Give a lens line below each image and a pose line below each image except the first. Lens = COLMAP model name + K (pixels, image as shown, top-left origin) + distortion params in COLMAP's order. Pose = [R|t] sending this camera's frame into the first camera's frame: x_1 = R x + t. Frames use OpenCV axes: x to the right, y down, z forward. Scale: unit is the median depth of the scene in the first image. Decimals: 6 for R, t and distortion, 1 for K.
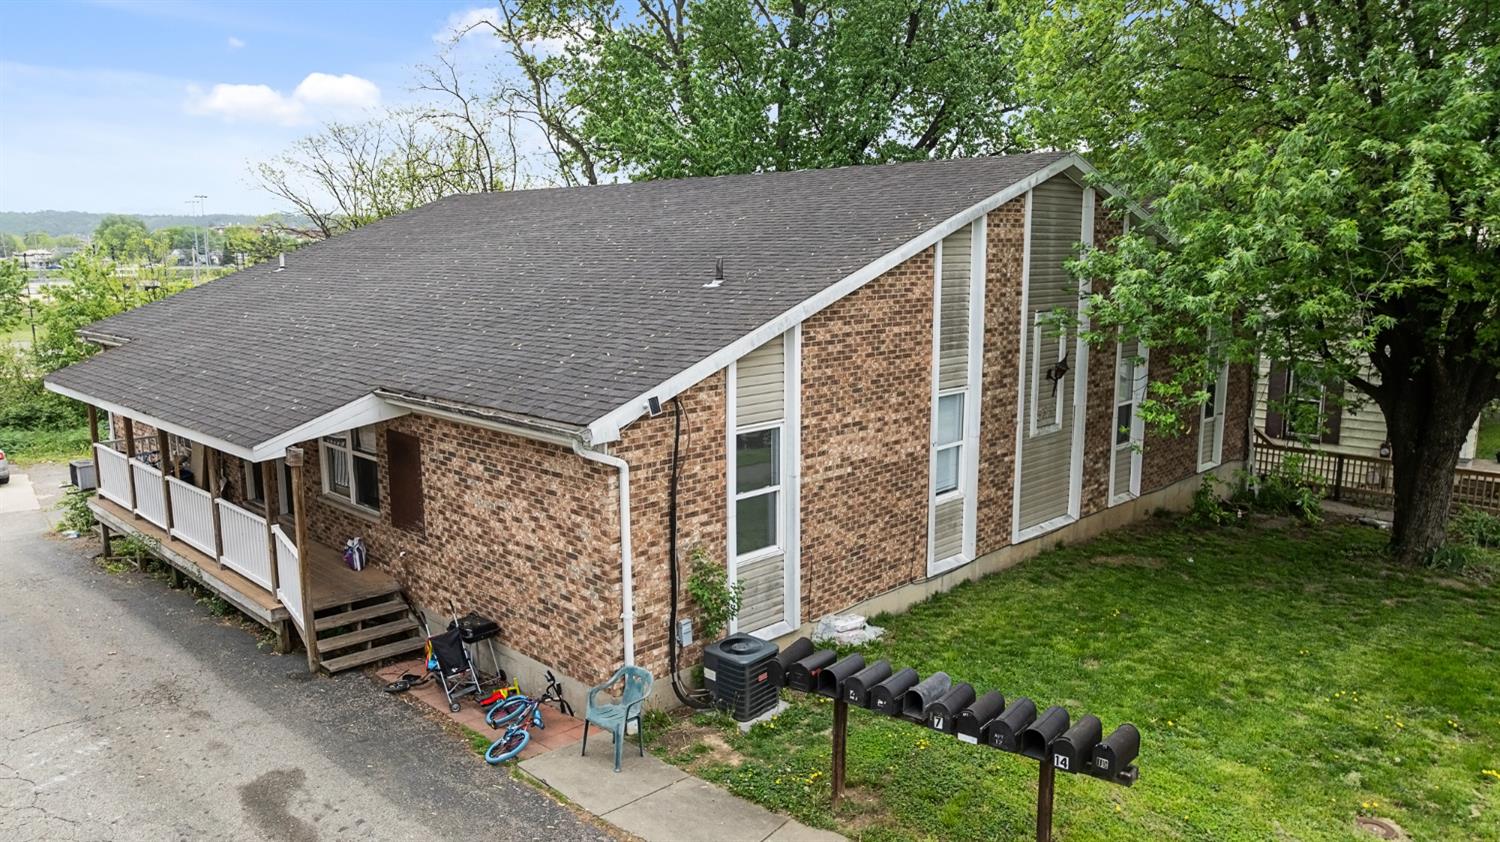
lens RADIAL K [[1057.1, 0, 750.2], [0, 1057.1, 421.4], [0, 0, 1]] dist [-0.029623, 0.026863]
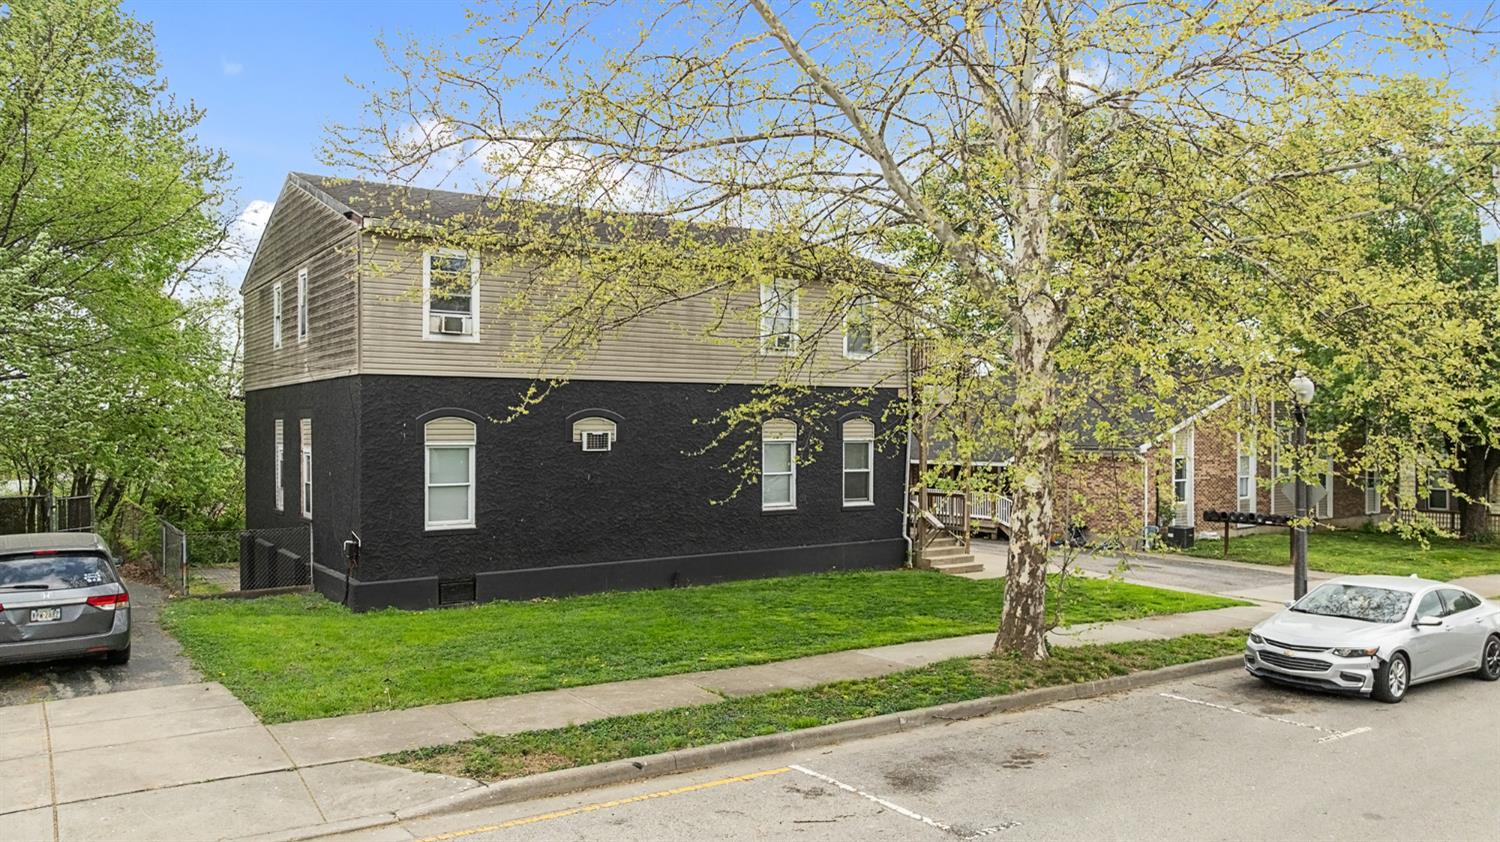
lens RADIAL K [[1057.1, 0, 753.1], [0, 1057.1, 420.6], [0, 0, 1]] dist [-0.029623, 0.026863]
pose [[0.983379, 0.006851, -0.181434, -0.625562], [-0.037847, 0.985071, -0.167935, 0.438659], [0.177575, 0.172010, 0.968958, -2.039761]]
